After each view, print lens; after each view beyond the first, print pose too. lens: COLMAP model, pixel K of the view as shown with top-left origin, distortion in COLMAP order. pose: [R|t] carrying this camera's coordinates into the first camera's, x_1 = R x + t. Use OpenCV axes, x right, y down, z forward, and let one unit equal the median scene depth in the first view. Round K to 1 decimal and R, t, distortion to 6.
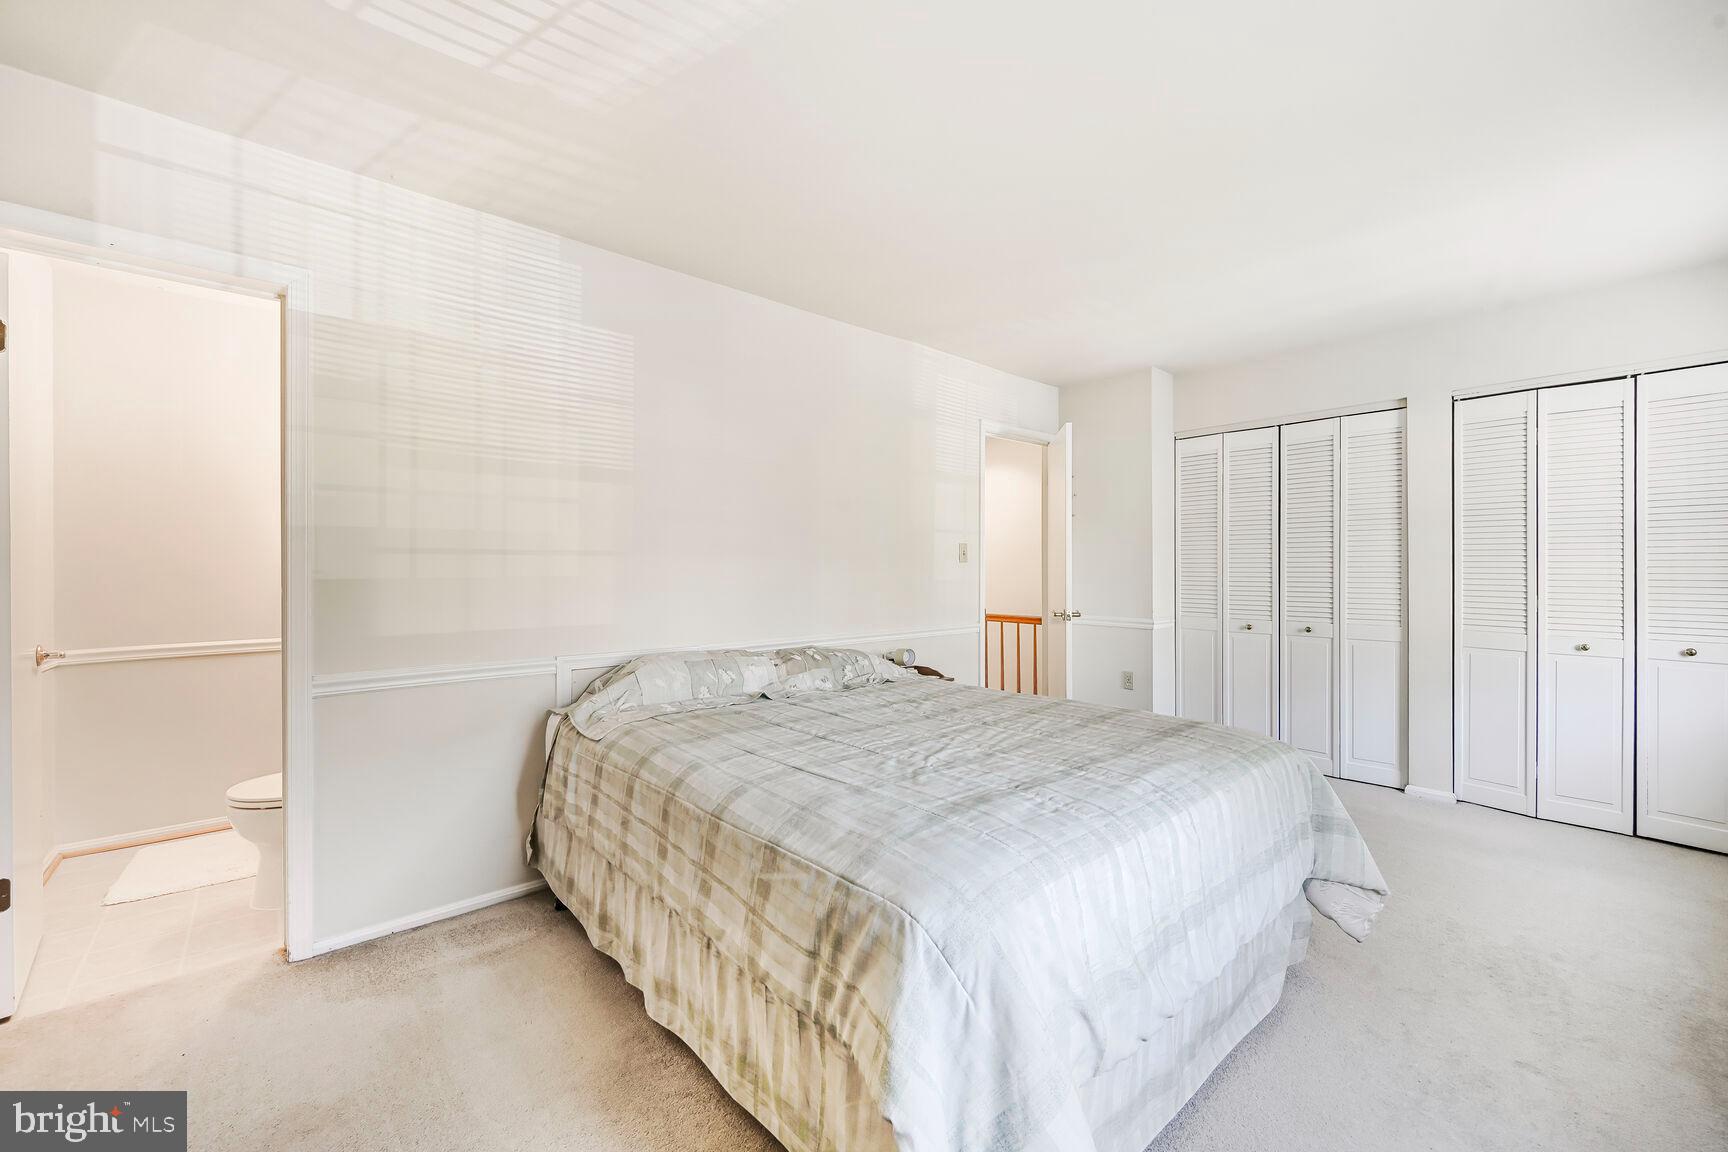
lens RADIAL K [[686.1, 0, 861.6], [0, 686.1, 569.1], [0, 0, 1]] dist [0.000466, -0.000052]
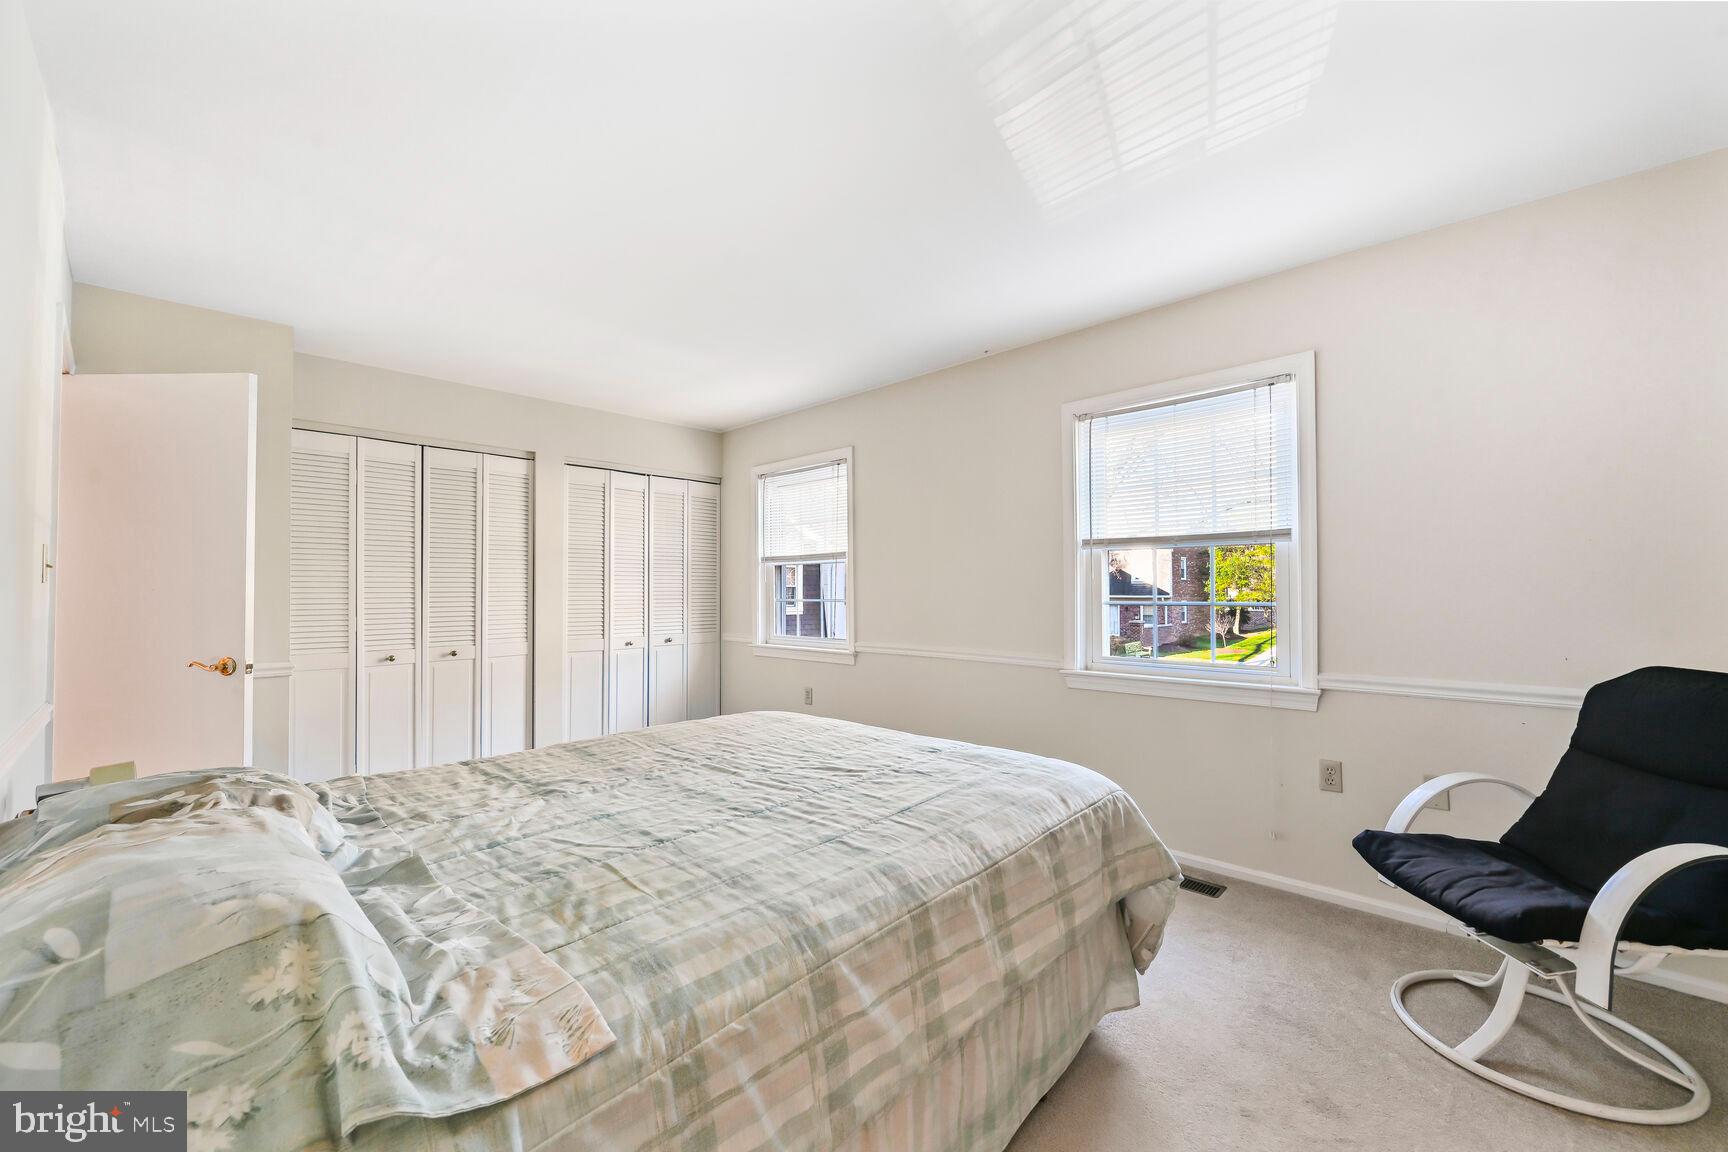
lens RADIAL K [[686.1, 0, 867.5], [0, 686.1, 588.0], [0, 0, 1]] dist [0.000466, -0.000052]
pose [[-0.103549, 0.006043, 0.994606, -0.553834], [0.006974, 0.999961, -0.005349, 0.001427], [-0.994600, 0.006382, -0.103588, 0.637959]]
